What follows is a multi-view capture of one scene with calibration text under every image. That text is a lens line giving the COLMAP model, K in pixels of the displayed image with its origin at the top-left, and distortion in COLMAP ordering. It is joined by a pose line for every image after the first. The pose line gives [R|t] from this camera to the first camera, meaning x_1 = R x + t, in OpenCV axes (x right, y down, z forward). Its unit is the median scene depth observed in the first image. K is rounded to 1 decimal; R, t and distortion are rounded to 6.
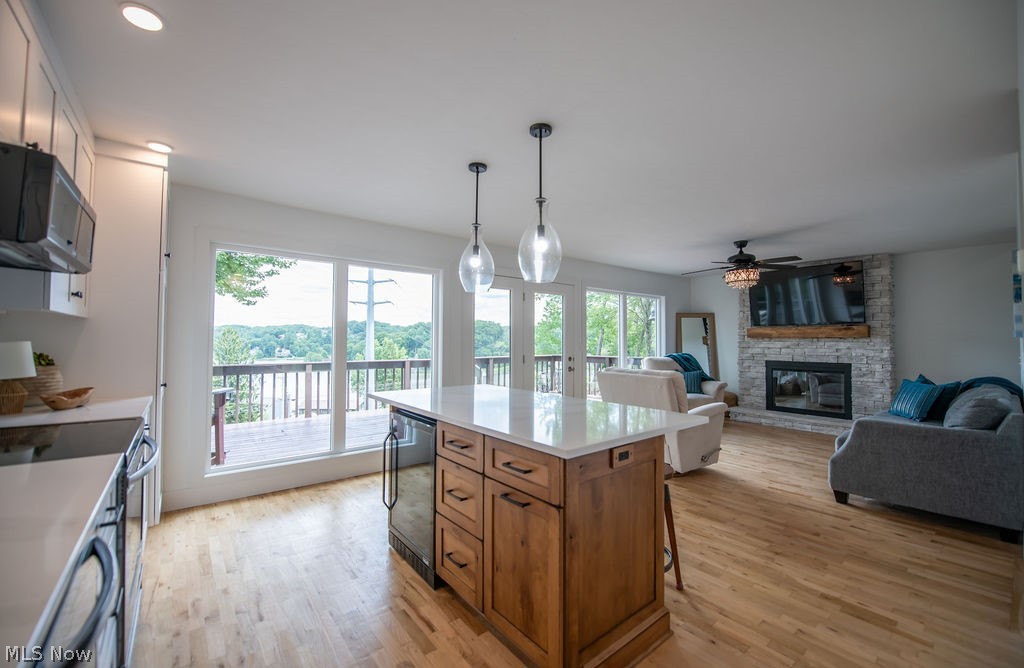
lens RADIAL K [[415.0, 0, 508.5], [0, 415.0, 330.9], [0, 0, 1]] dist [-0.016833, 0.000393]
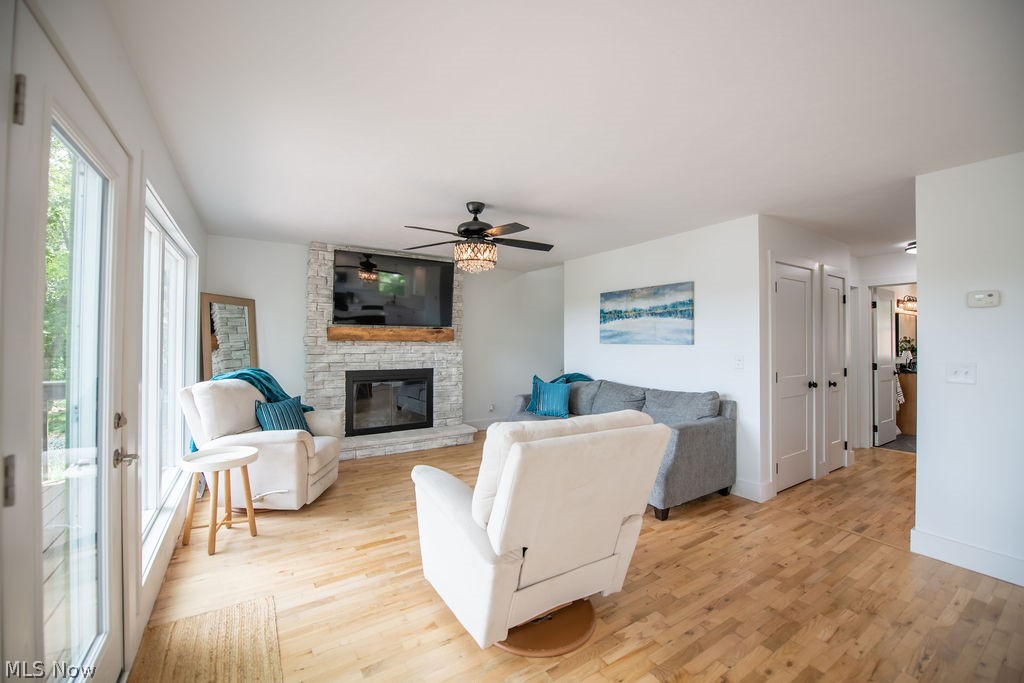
lens RADIAL K [[407.1, 0, 519.4], [0, 407.1, 337.1], [0, 0, 1]] dist [-0.015225, -0.001679]
pose [[0.089595, 0.008758, 0.995940, -0.089302], [-0.029284, 0.999552, -0.006156, 0.006949], [-0.995548, -0.028613, 0.089812, 0.715489]]
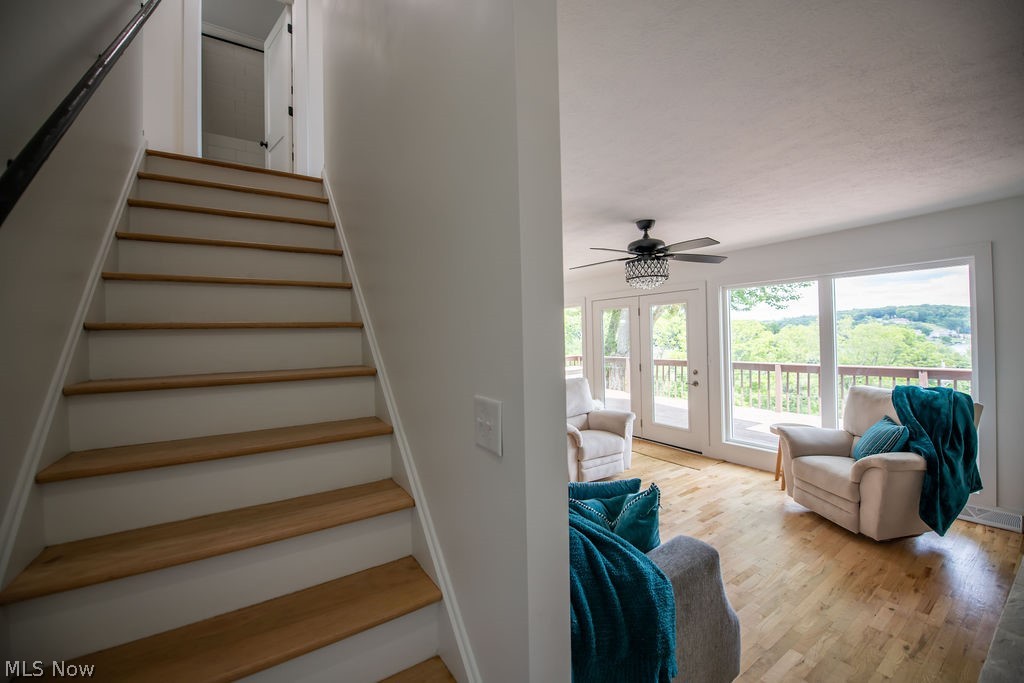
lens RADIAL K [[407.1, 0, 519.2], [0, 407.1, 333.8], [0, 0, 1]] dist [-0.015225, -0.001679]
pose [[-0.081017, -0.008133, -0.996680, 1.055014], [0.047359, 0.998806, -0.012000, -0.024268], [0.995587, -0.048174, -0.080535, 0.692736]]
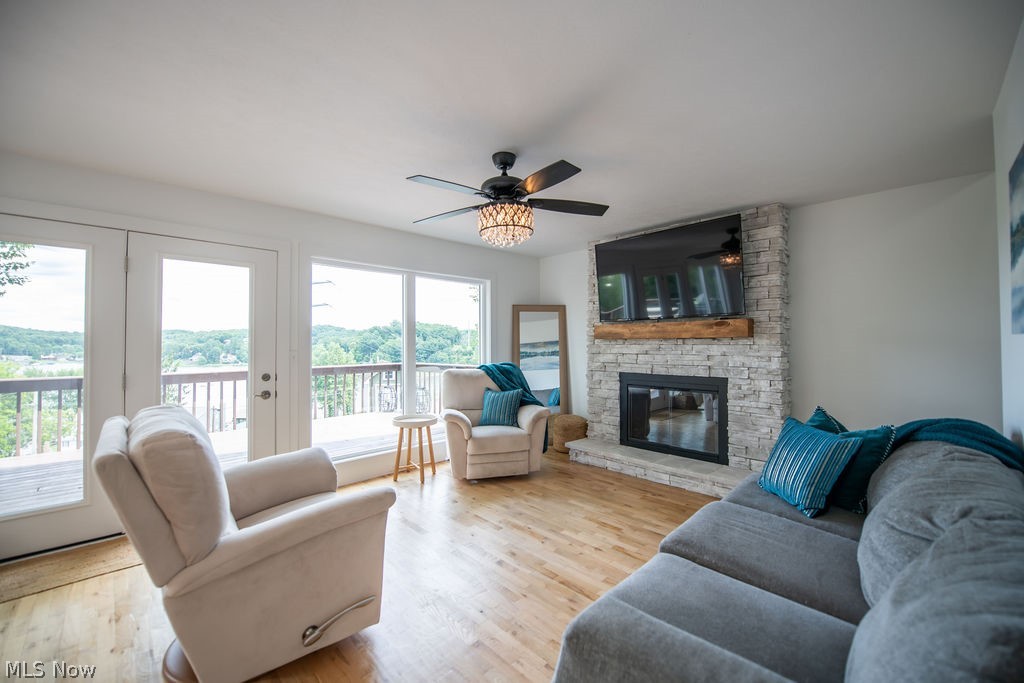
lens RADIAL K [[407.1, 0, 507.8], [0, 407.1, 338.6], [0, 0, 1]] dist [-0.015225, -0.001679]
pose [[0.995077, -0.006041, 0.098924, 0.428830], [0.005056, 0.999935, 0.010206, 0.009241], [-0.098979, -0.009655, 0.995043, 0.401497]]
